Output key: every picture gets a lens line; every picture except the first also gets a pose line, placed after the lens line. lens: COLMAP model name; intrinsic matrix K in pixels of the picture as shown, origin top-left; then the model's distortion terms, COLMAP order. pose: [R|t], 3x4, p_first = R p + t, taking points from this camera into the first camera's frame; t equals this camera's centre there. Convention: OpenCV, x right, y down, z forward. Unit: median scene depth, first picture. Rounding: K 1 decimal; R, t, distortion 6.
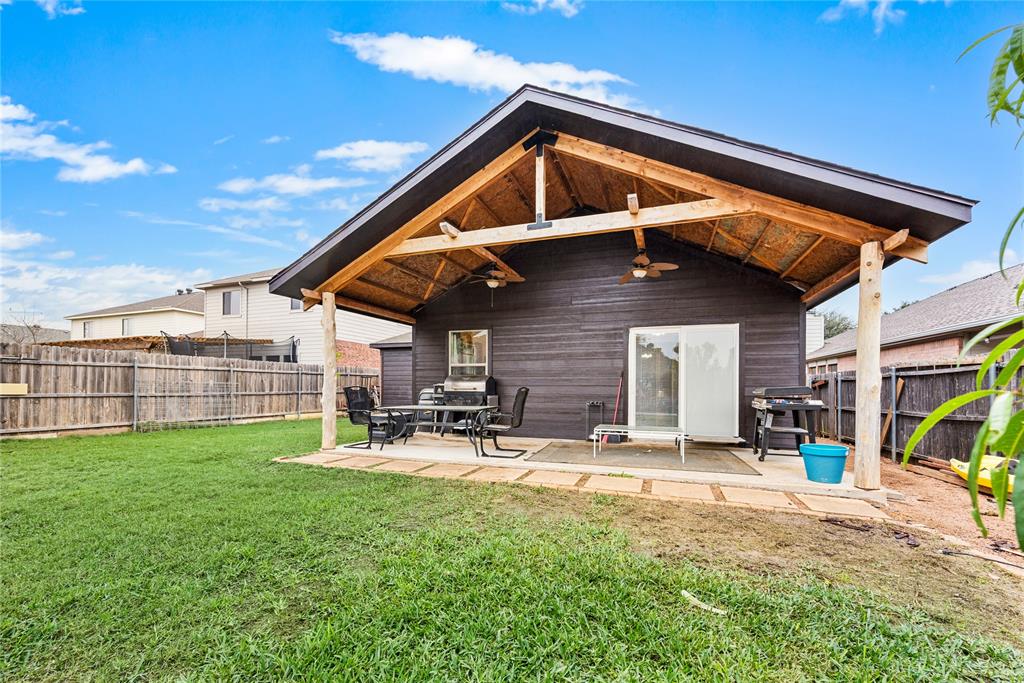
lens RADIAL K [[408.4, 0, 507.1], [0, 408.4, 378.7], [0, 0, 1]] dist [-0.003294, -0.000124]
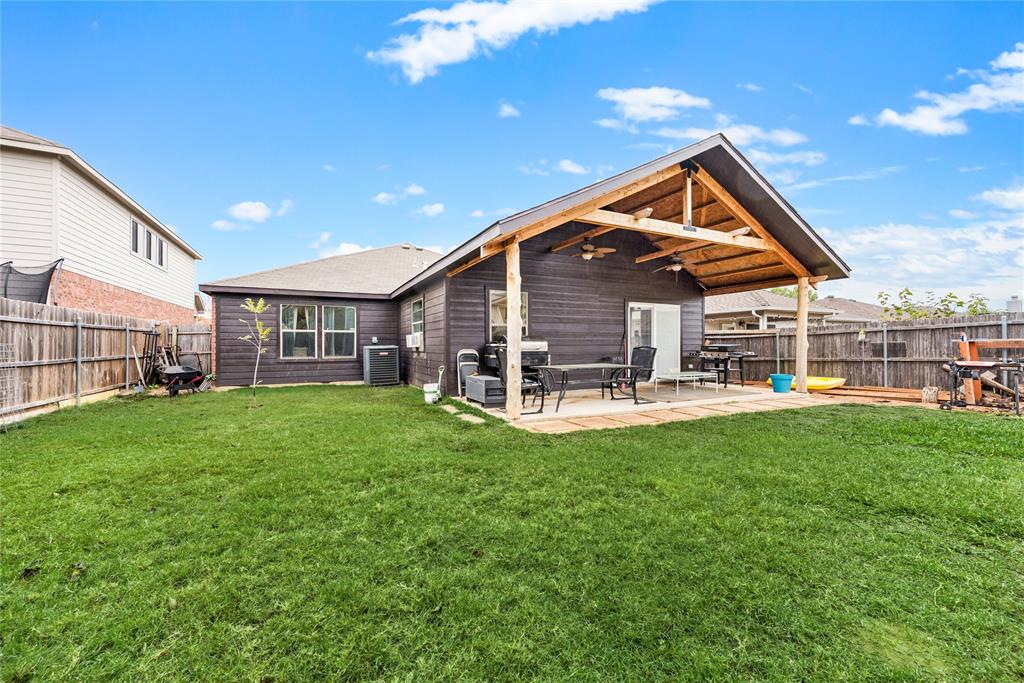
lens RADIAL K [[408.4, 0, 511.0], [0, 408.4, 342.2], [0, 0, 1]] dist [-0.003294, -0.000124]
pose [[0.703247, -0.002321, 0.710942, -0.868142], [-0.006705, 0.999929, 0.009897, -0.002179], [-0.710914, -0.011727, 0.703181, 0.300155]]
